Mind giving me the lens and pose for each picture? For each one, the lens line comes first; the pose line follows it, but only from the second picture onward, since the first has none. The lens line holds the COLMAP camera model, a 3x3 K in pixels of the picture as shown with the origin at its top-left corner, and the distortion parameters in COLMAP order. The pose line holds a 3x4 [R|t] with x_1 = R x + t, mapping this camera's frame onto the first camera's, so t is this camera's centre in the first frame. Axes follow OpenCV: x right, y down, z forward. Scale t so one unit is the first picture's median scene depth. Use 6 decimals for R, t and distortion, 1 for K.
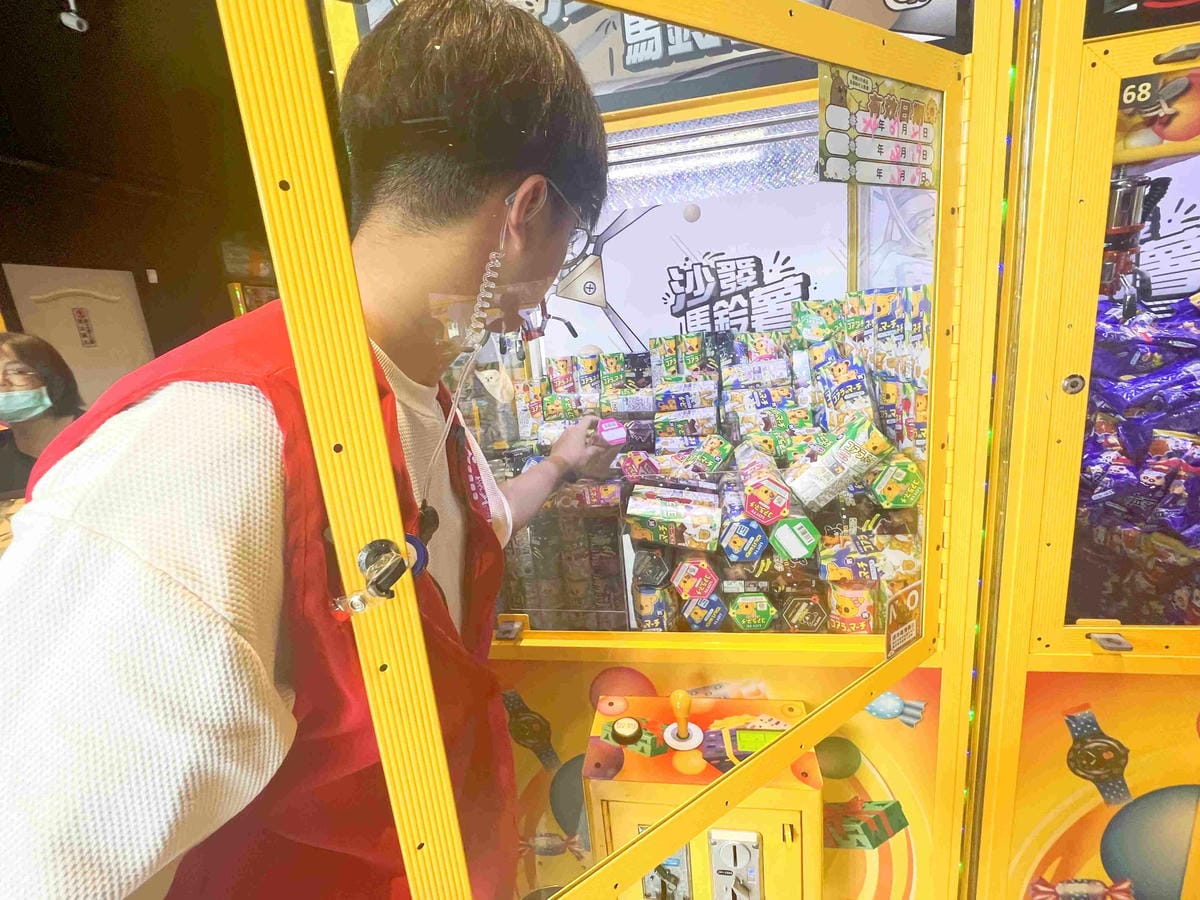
lens RADIAL K [[579.7, 0, 600.0], [0, 579.7, 450.0], [0, 0, 1]] dist [0.004301, 0.001184]
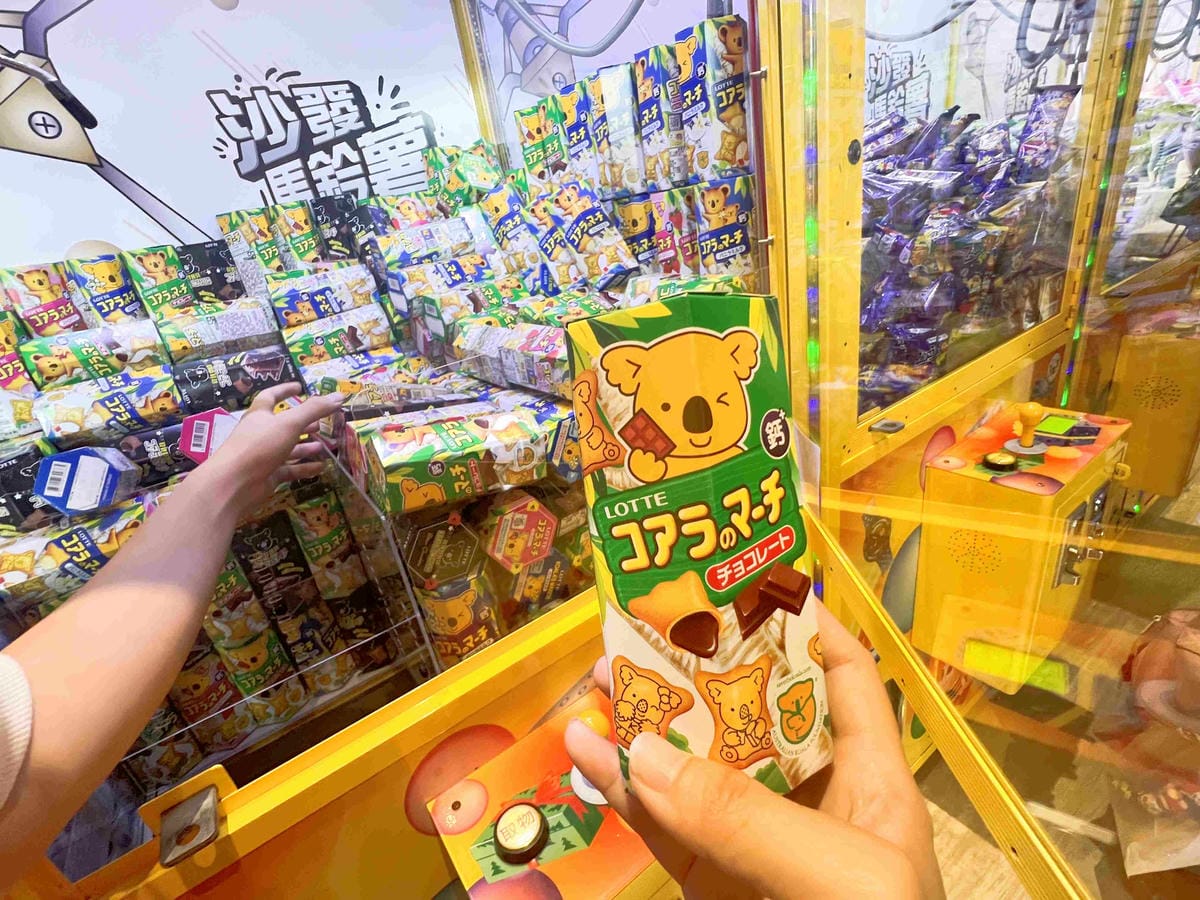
lens RADIAL K [[579.7, 0, 600.0], [0, 579.7, 450.0], [0, 0, 1]] dist [0.004301, 0.001184]
pose [[0.716260, -0.305089, 0.627608, -0.081648], [0.255076, 0.951594, 0.171478, 0.035142], [-0.649544, 0.037265, 0.759410, 0.305685]]
